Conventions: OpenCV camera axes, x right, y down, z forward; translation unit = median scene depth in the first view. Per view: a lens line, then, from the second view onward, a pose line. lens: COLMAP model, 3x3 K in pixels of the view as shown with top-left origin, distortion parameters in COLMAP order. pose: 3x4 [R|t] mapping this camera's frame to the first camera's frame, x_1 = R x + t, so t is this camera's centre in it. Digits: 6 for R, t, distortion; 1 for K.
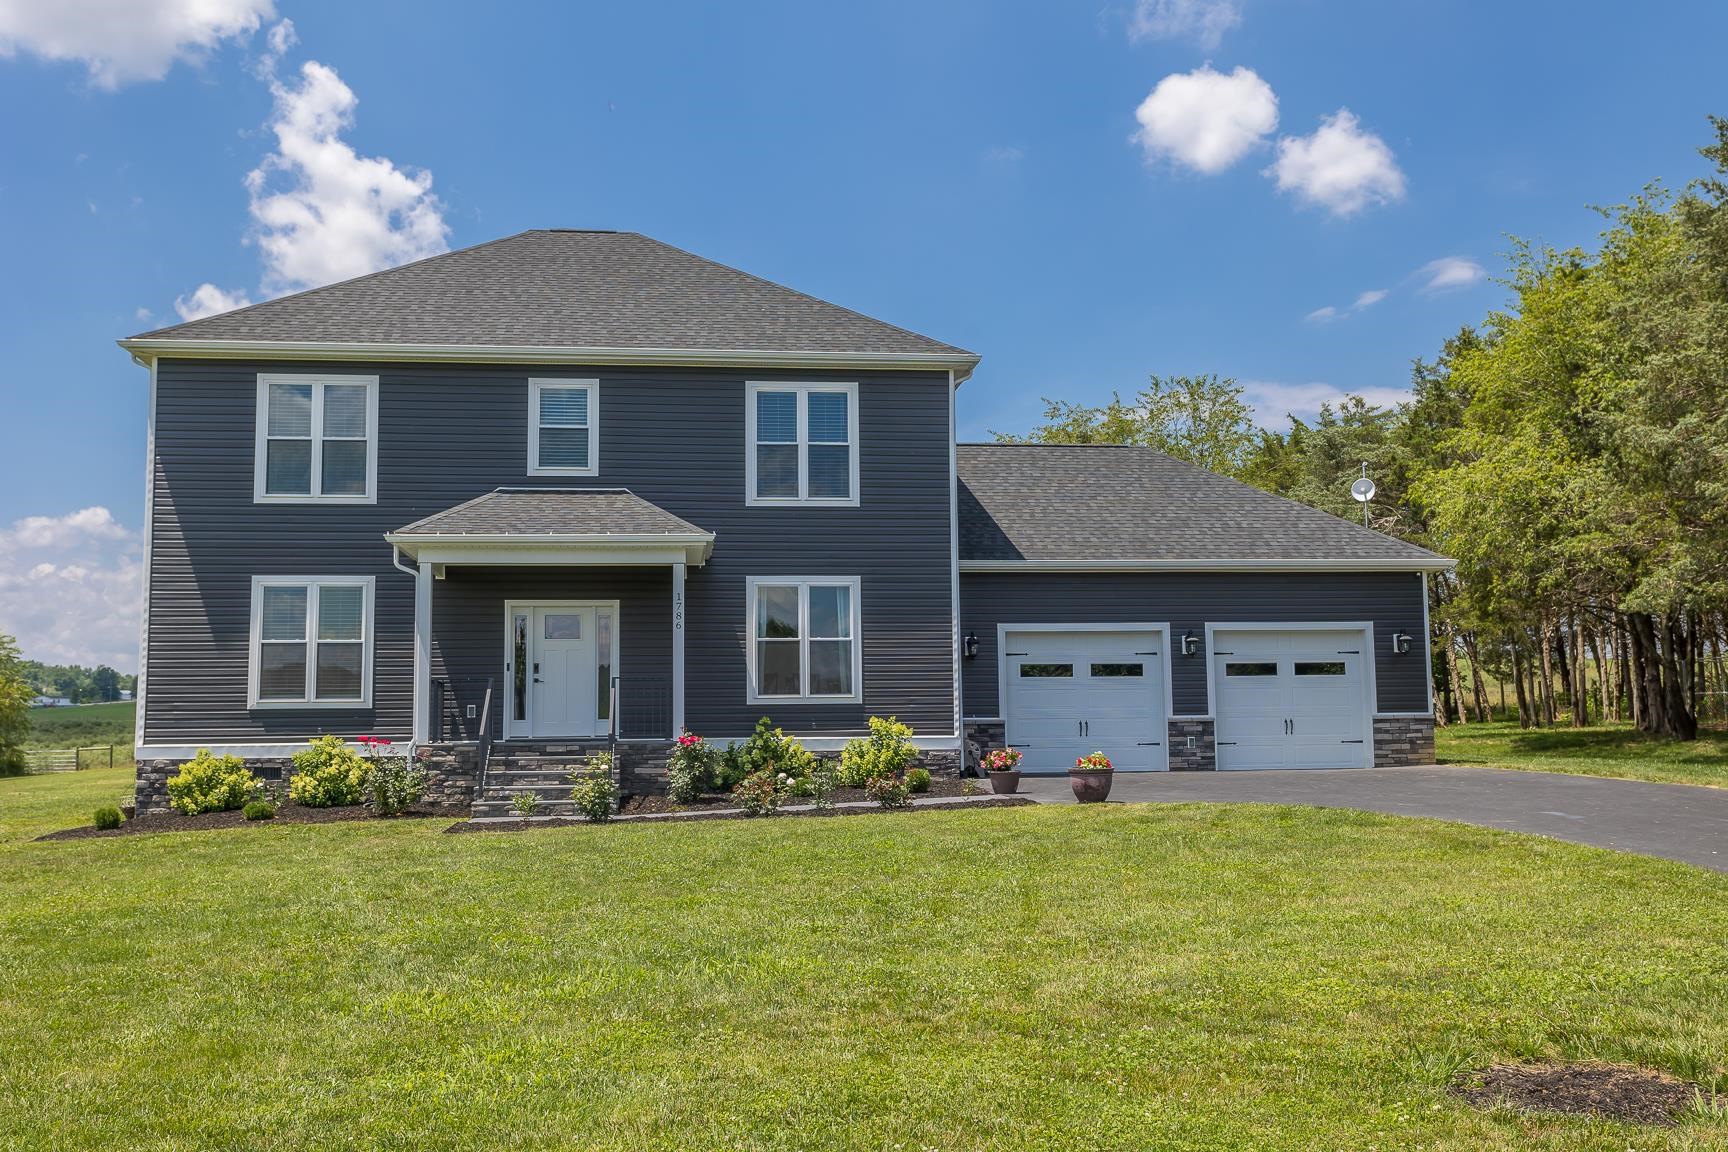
lens RADIAL K [[1640.2, 0, 865.8], [0, 1640.2, 575.4], [0, 0, 1]] dist [0.003524, -0.000461]
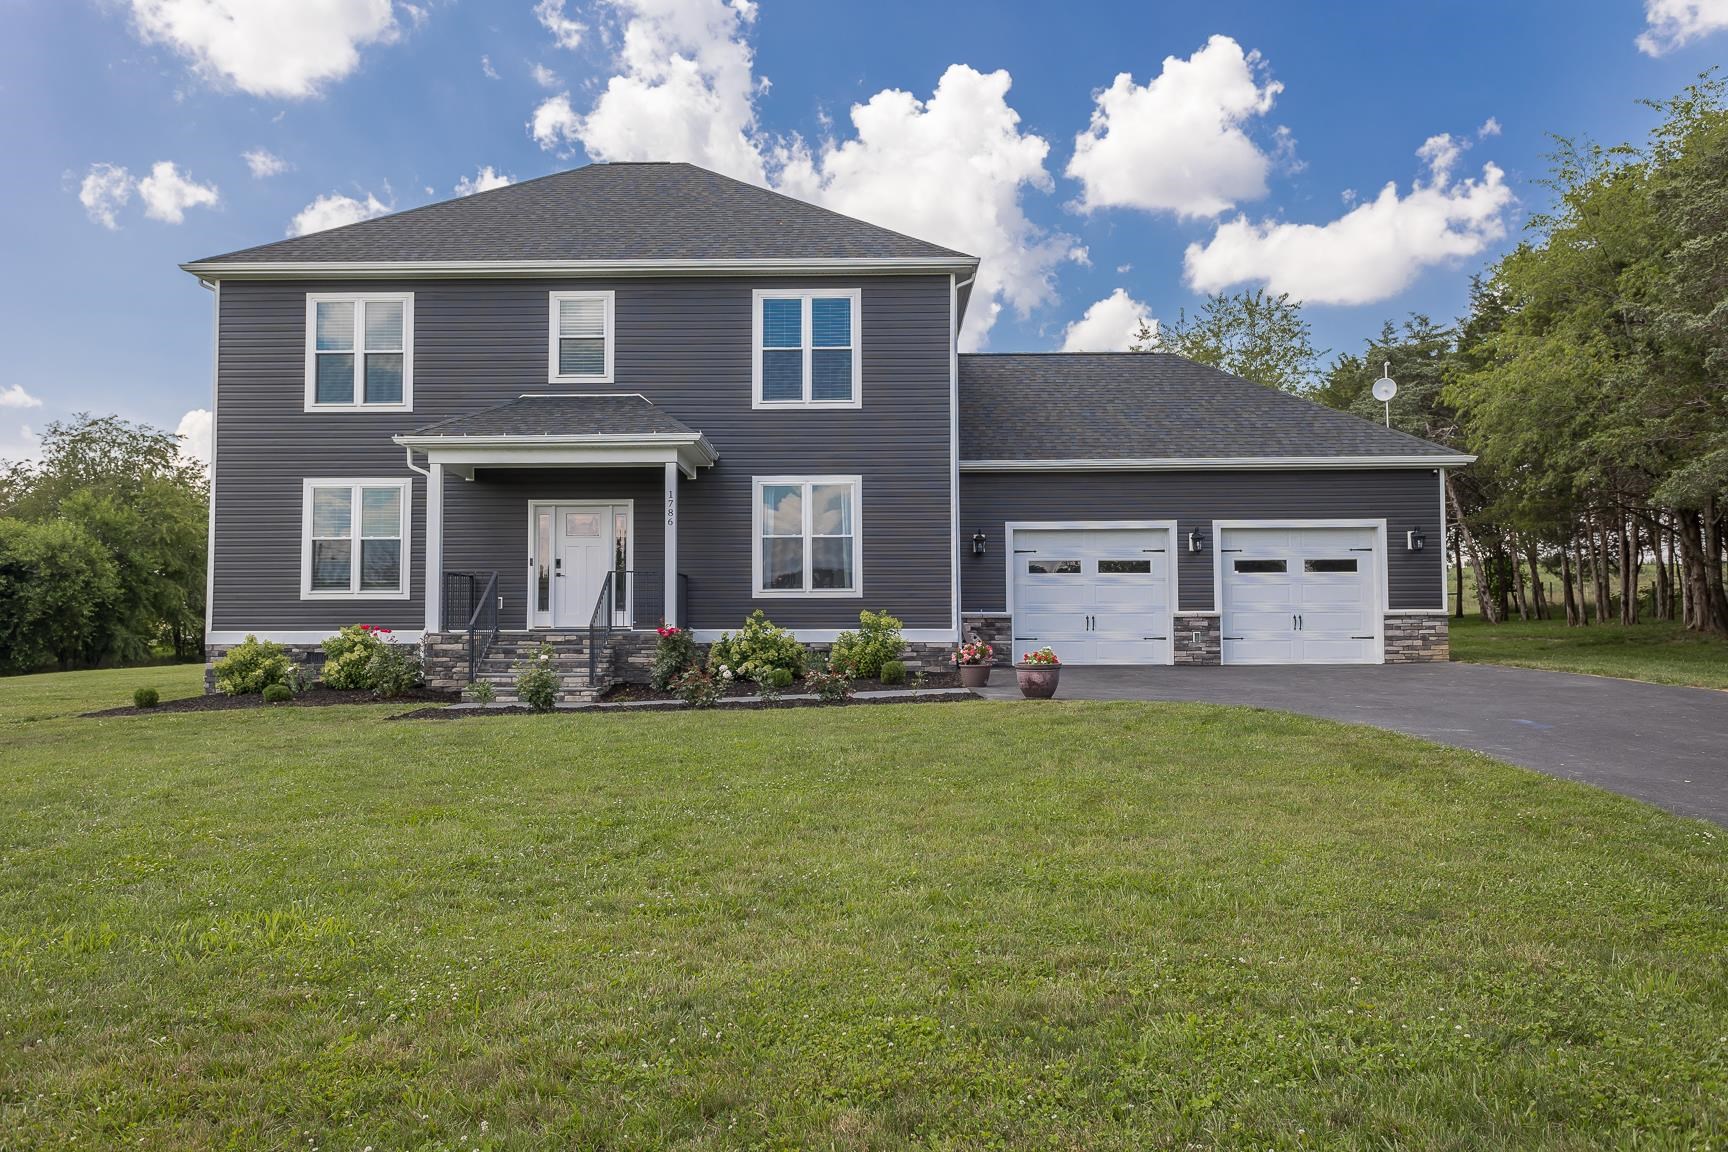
lens RADIAL K [[1339.9, 0, 851.4], [0, 1339.9, 571.0], [0, 0, 1]] dist [0.003461, 0.000827]
pose [[0.990424, 0.001552, -0.138053, 0.107082], [0.006118, 0.998461, 0.055118, 0.013967], [0.137926, -0.055435, 0.988890, 0.154171]]
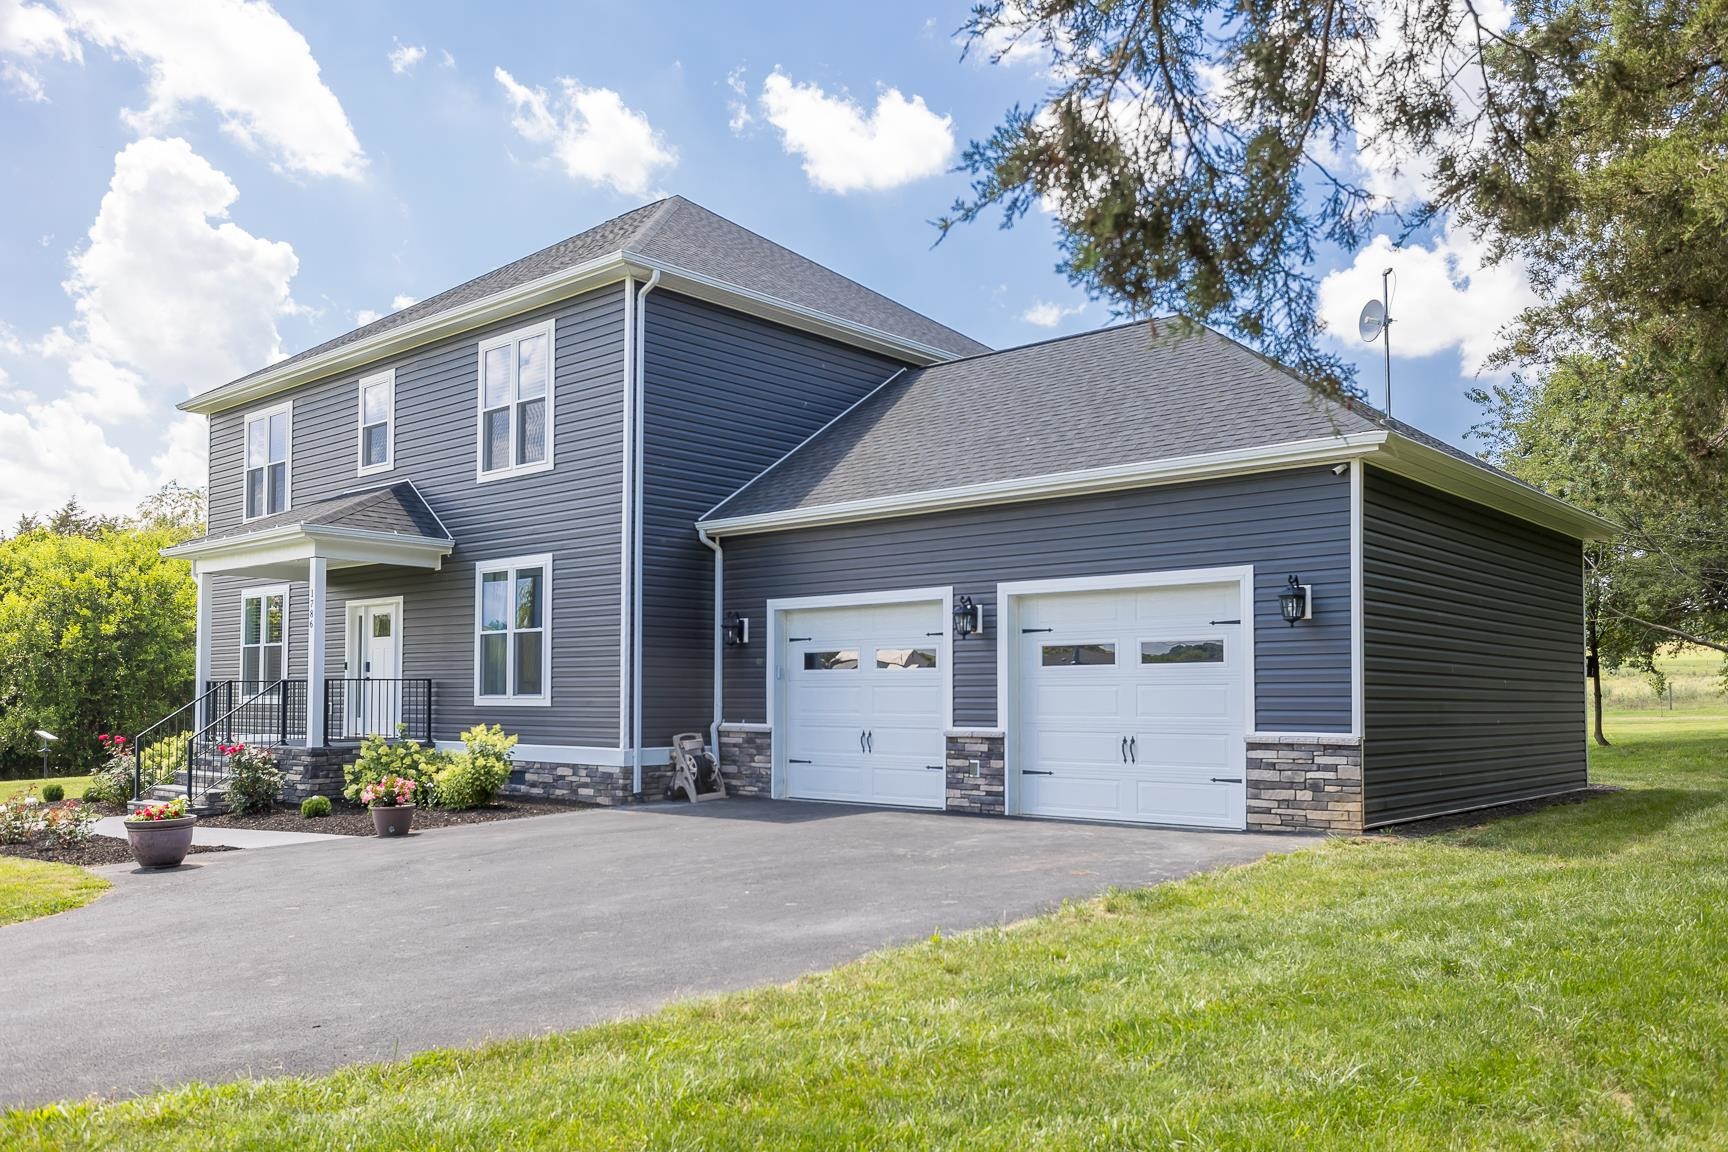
lens RADIAL K [[1355.0, 0, 865.1], [0, 1355.0, 656.5], [0, 0, 1]] dist [-0.000104, 0.000039]
pose [[0.663603, -0.010448, -0.748012, 0.612309], [0.067710, 0.996637, 0.046148, 0.031394], [0.745015, -0.081272, 0.662078, 0.655350]]
